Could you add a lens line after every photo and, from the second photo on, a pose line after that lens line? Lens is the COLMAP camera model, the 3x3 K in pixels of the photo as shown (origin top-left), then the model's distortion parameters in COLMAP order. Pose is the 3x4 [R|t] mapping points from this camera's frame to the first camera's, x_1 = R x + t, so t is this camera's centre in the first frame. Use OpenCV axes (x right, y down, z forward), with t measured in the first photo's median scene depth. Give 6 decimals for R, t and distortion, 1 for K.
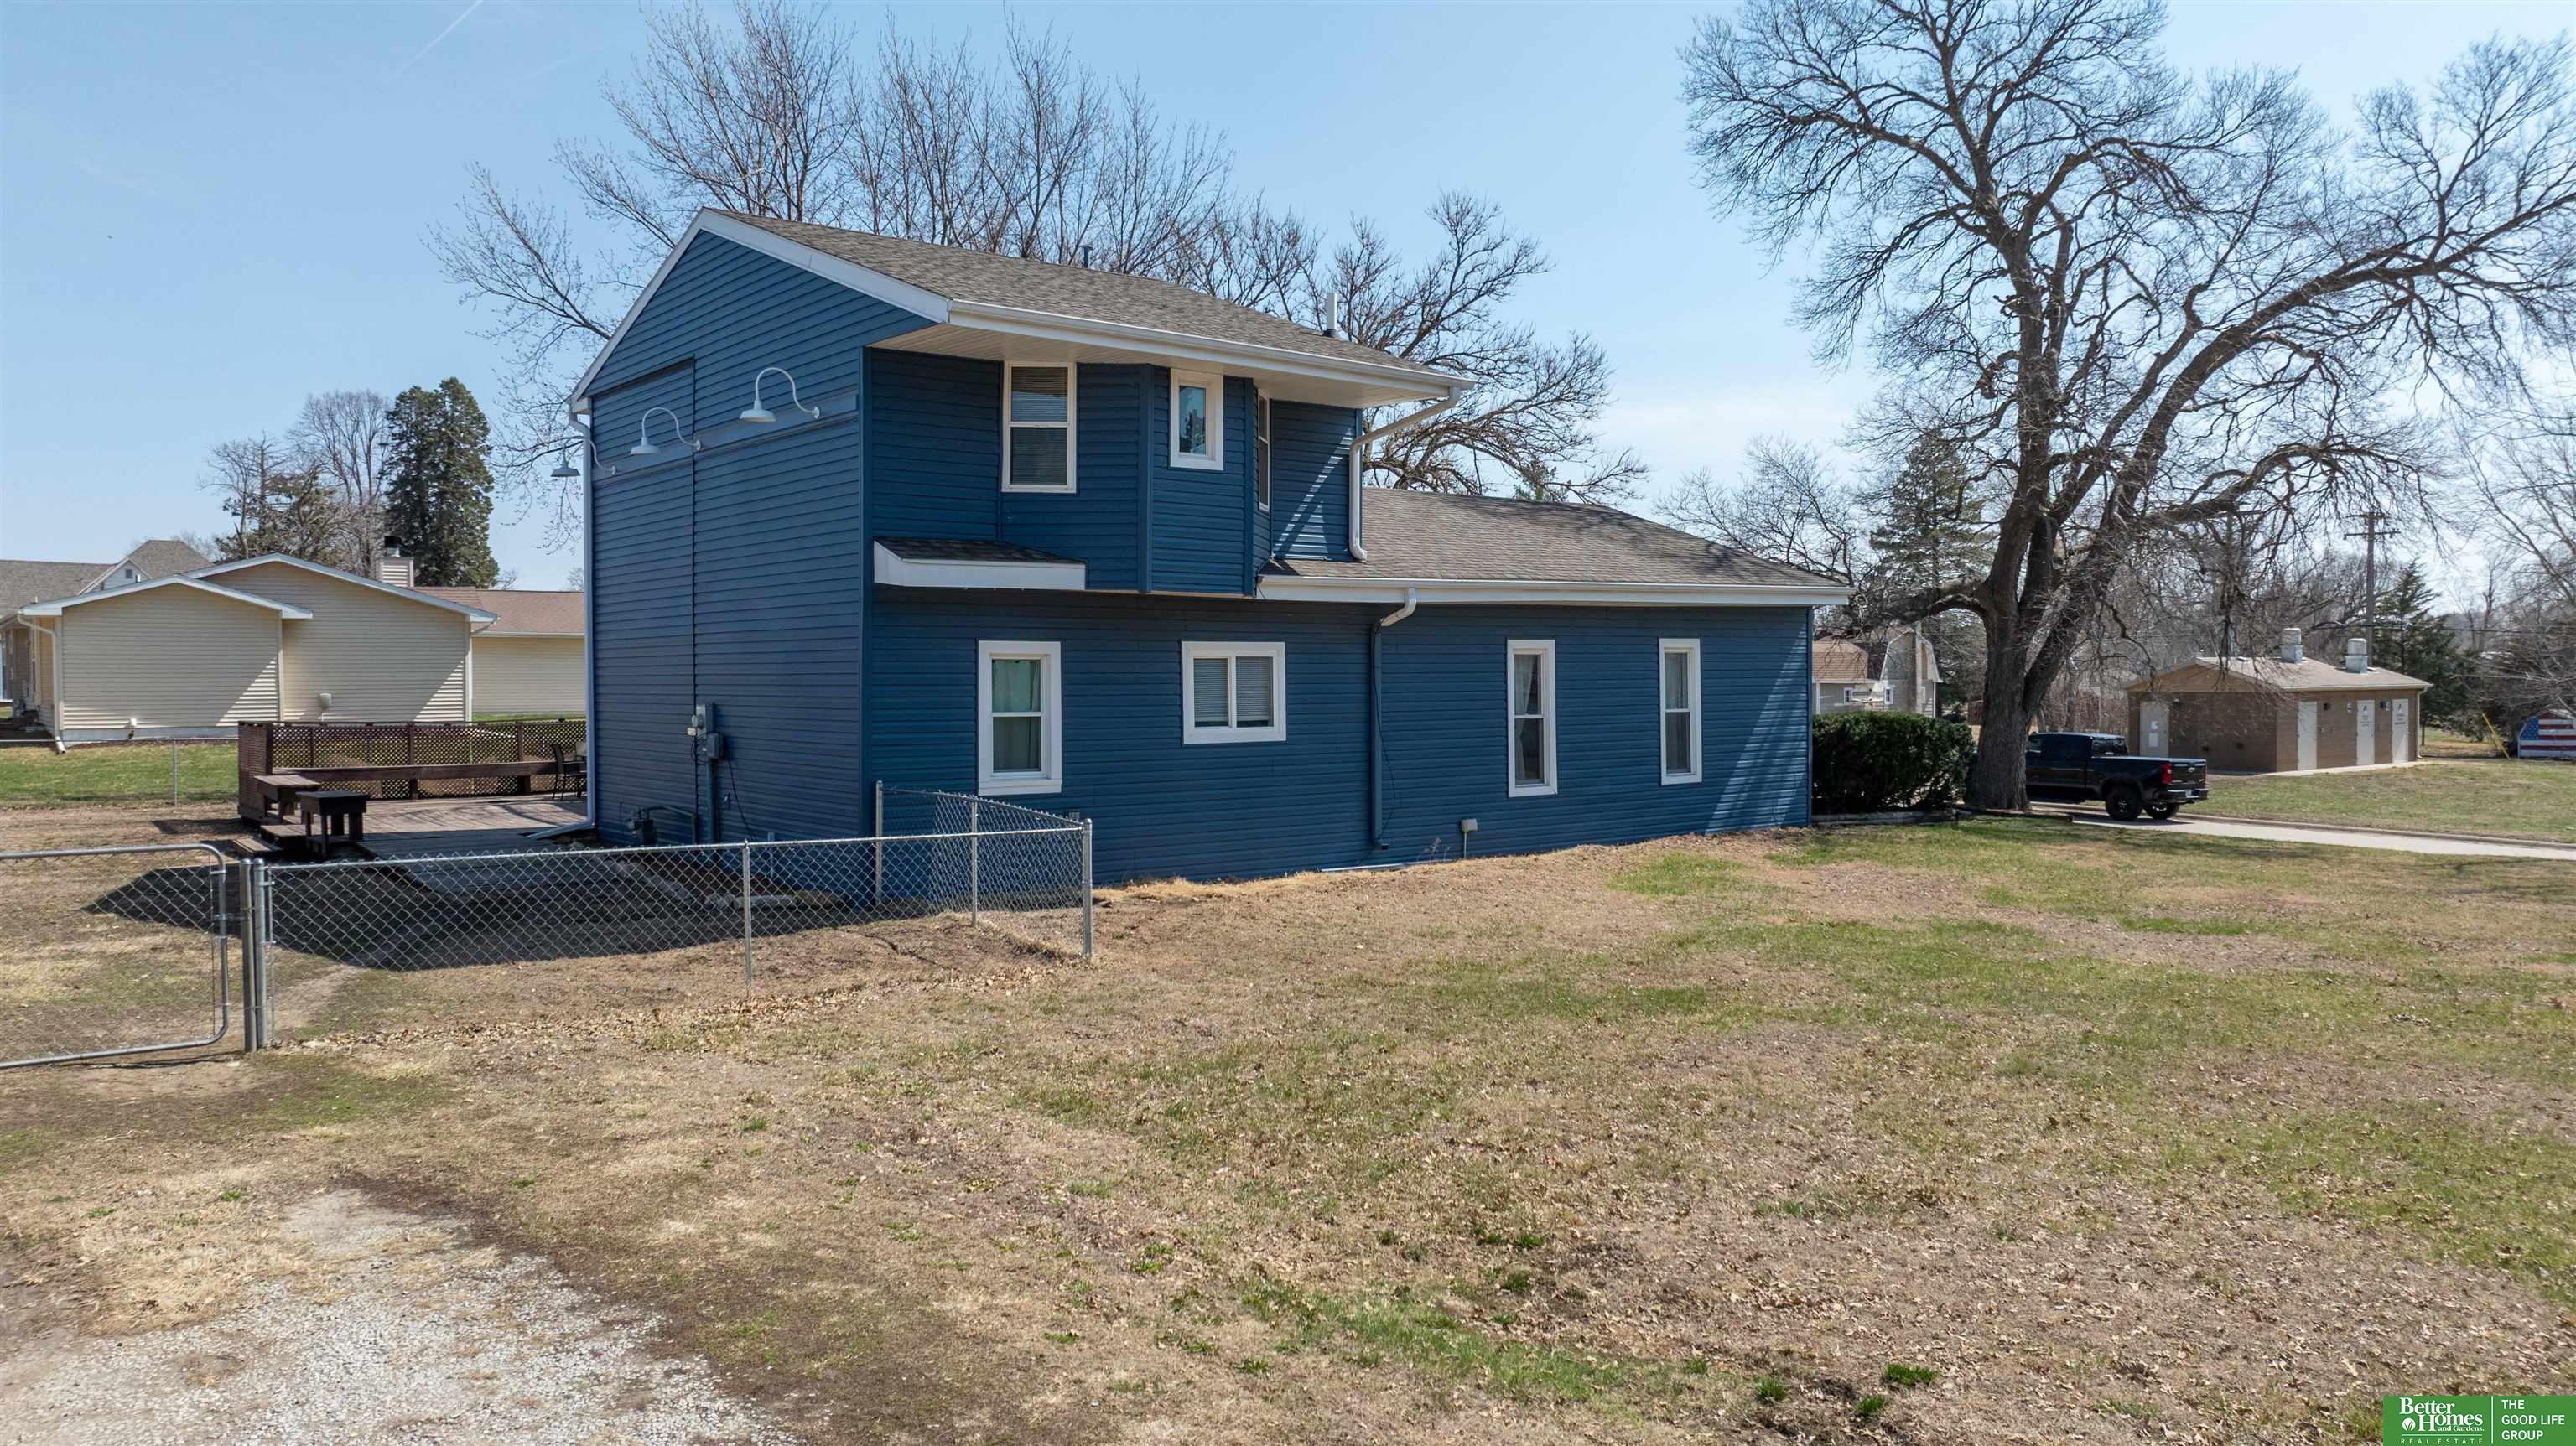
lens RADIAL K [[1804.8, 0, 1288.0], [0, 1804.8, 723.0], [0, 0, 1]] dist [-0.000510, 0.000865]
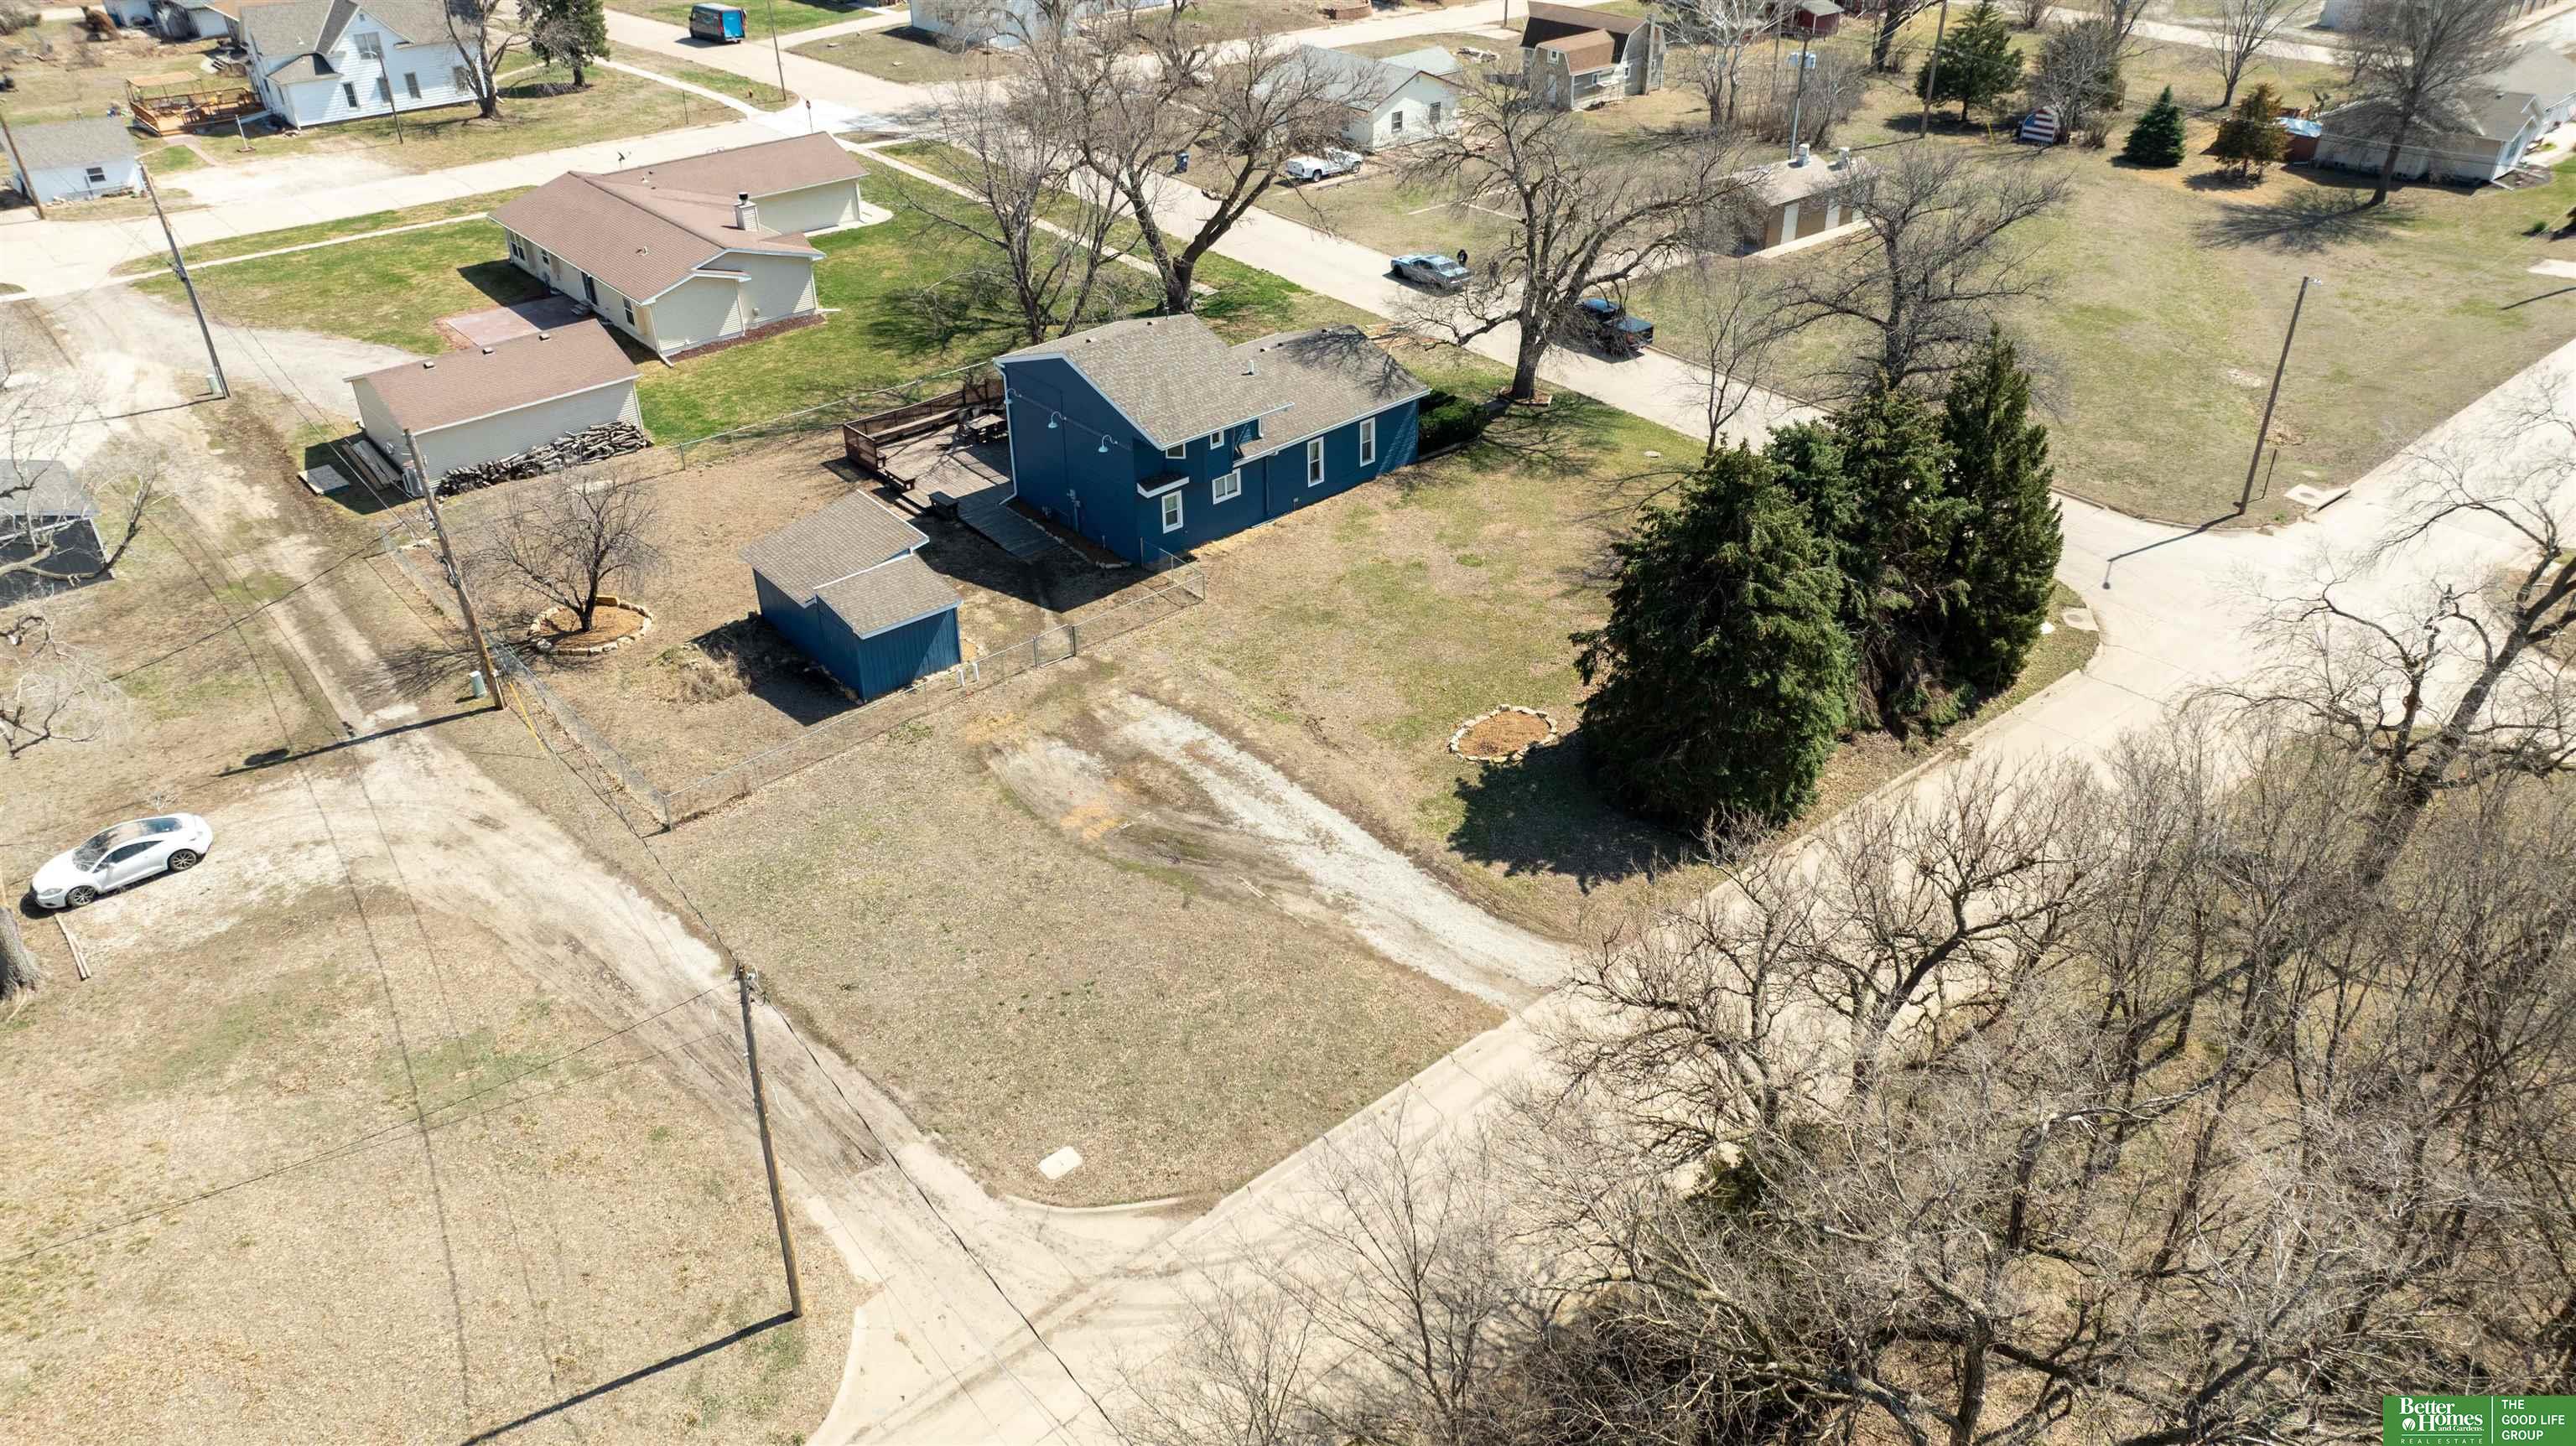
lens RADIAL K [[1804.8, 0, 1288.0], [0, 1804.8, 723.0], [0, 0, 1]] dist [-0.000510, 0.000865]
pose [[0.998323, -0.032494, 0.047919, -0.082330], [0.003979, 0.864204, 0.503126, -1.230725], [-0.057761, -0.502092, 0.862883, -2.013610]]
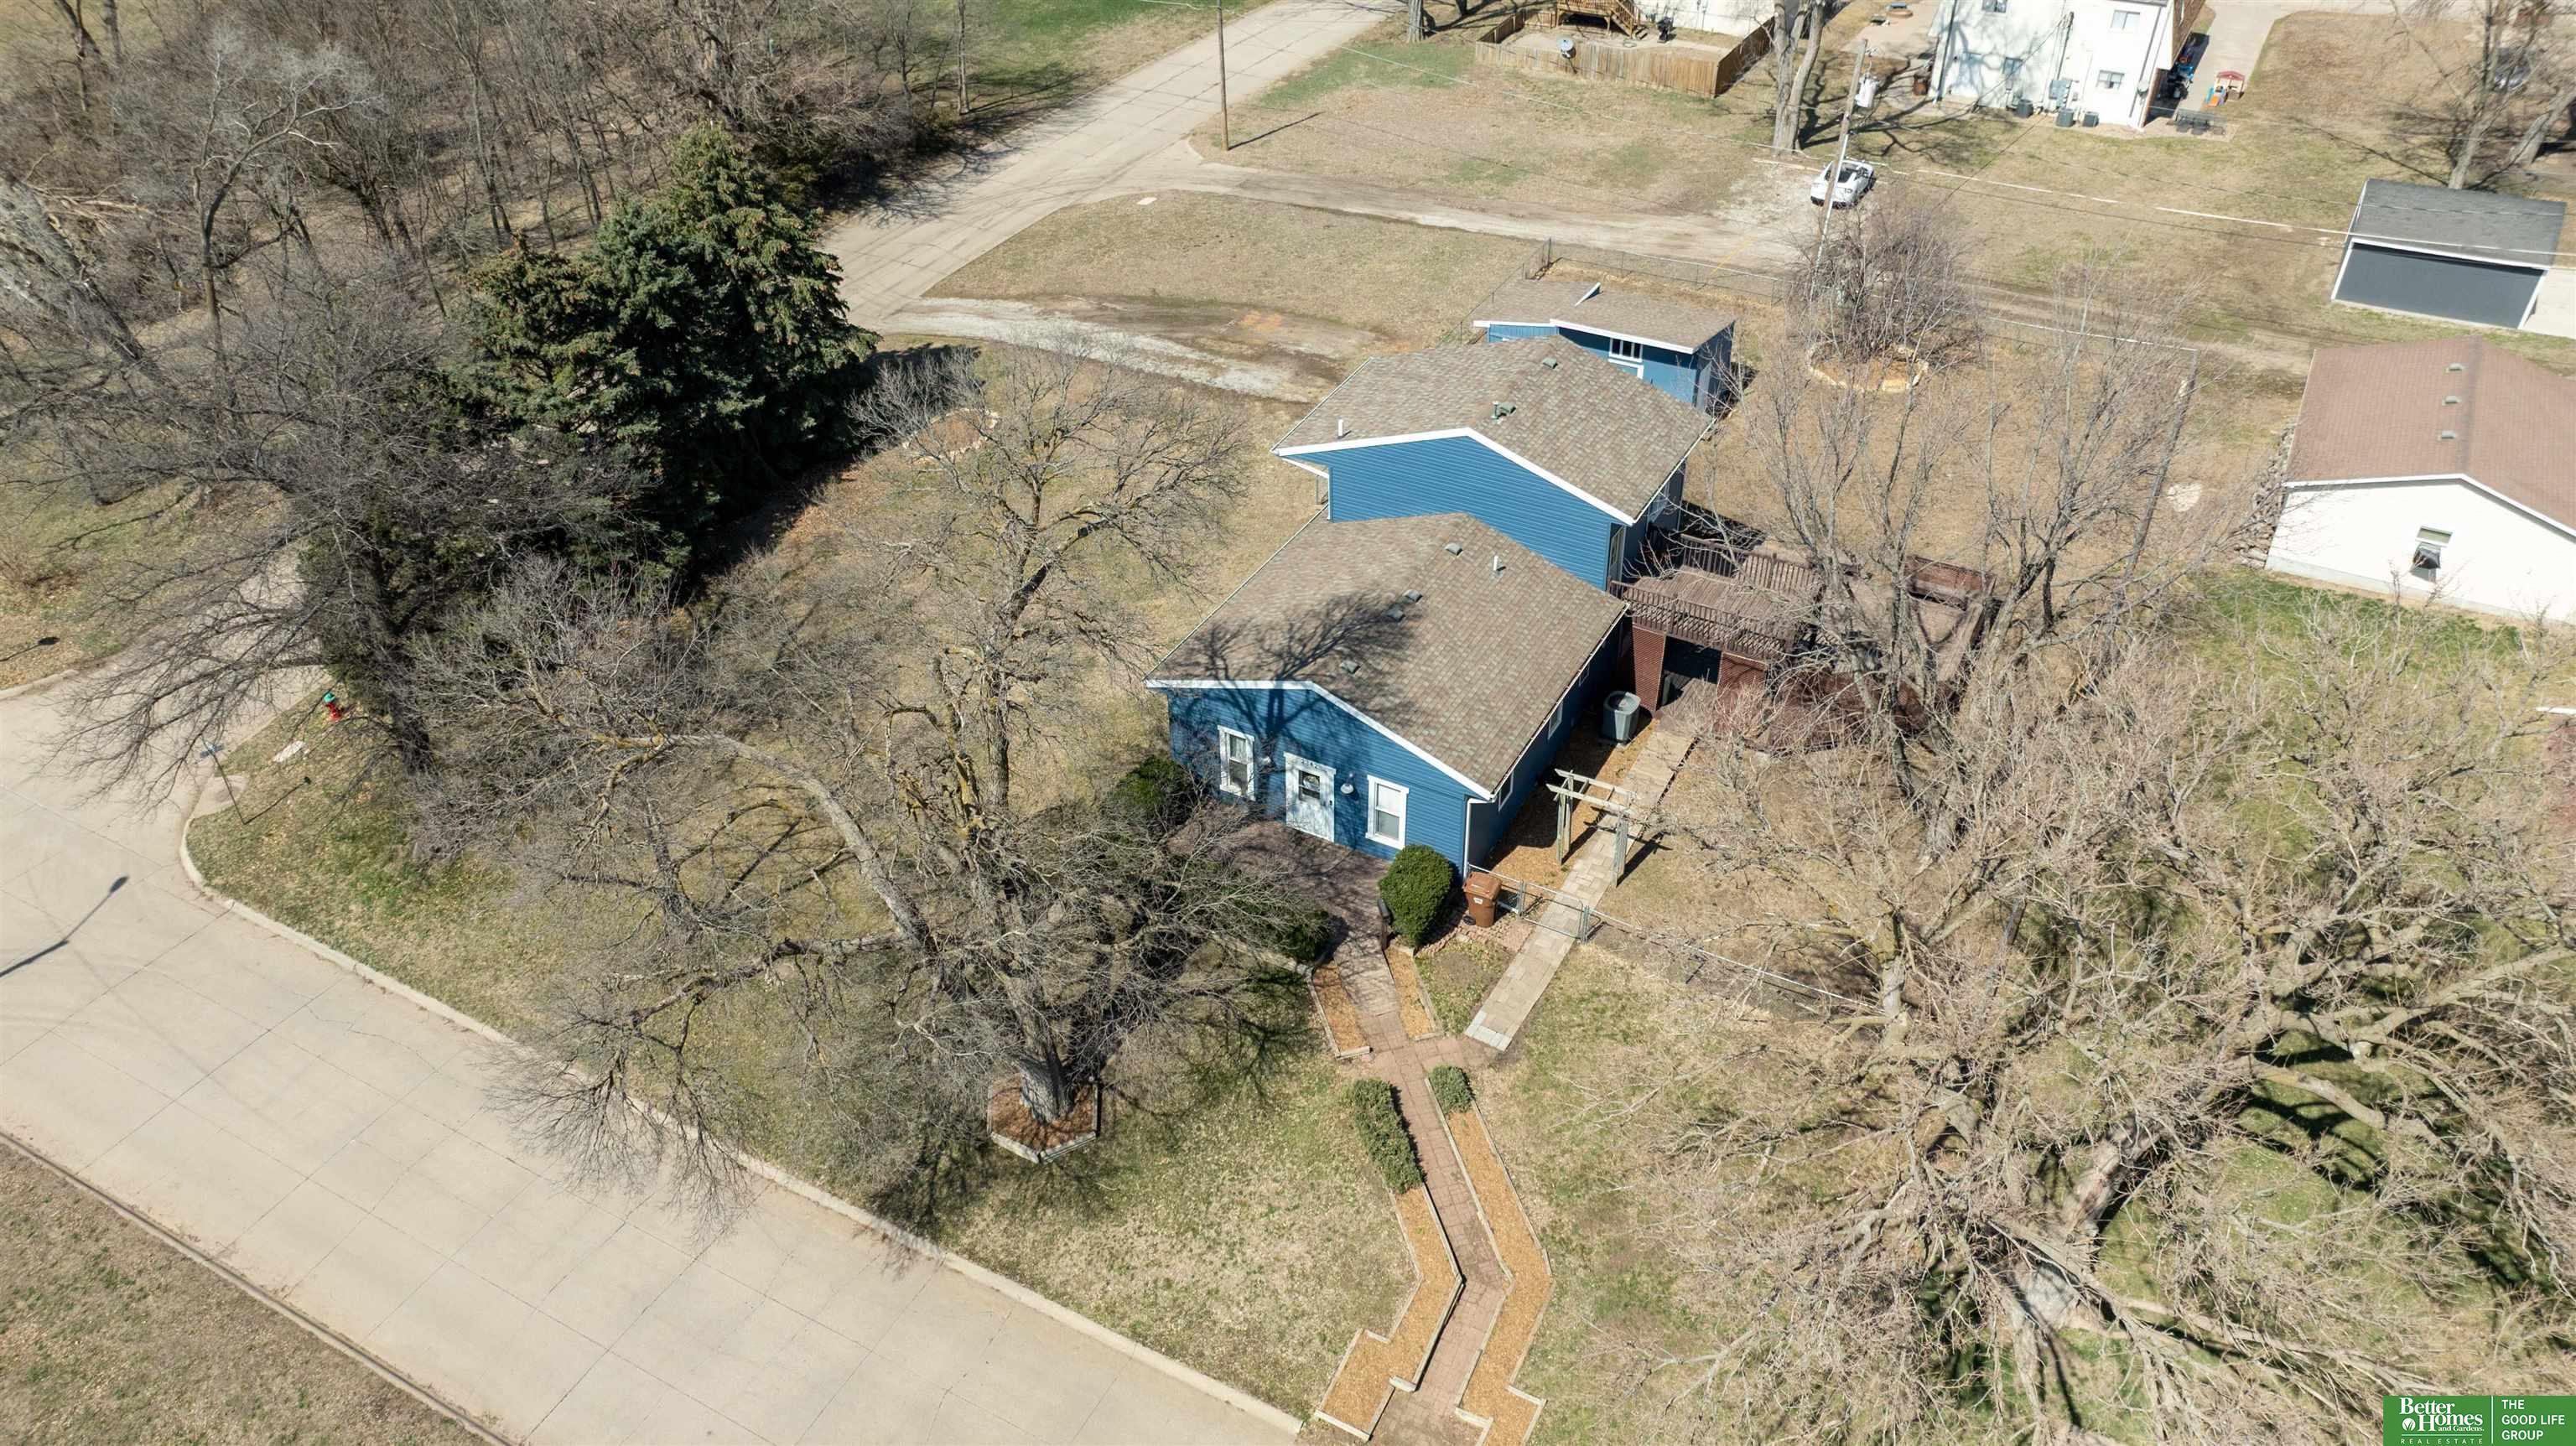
lens RADIAL K [[1804.8, 0, 1288.0], [0, 1804.8, 723.0], [0, 0, 1]] dist [-0.000510, 0.000865]
pose [[-0.921227, 0.250183, -0.297907, 0.820524], [0.009752, 0.780391, 0.625216, -1.291995], [0.388902, 0.573061, -0.721357, 2.695287]]
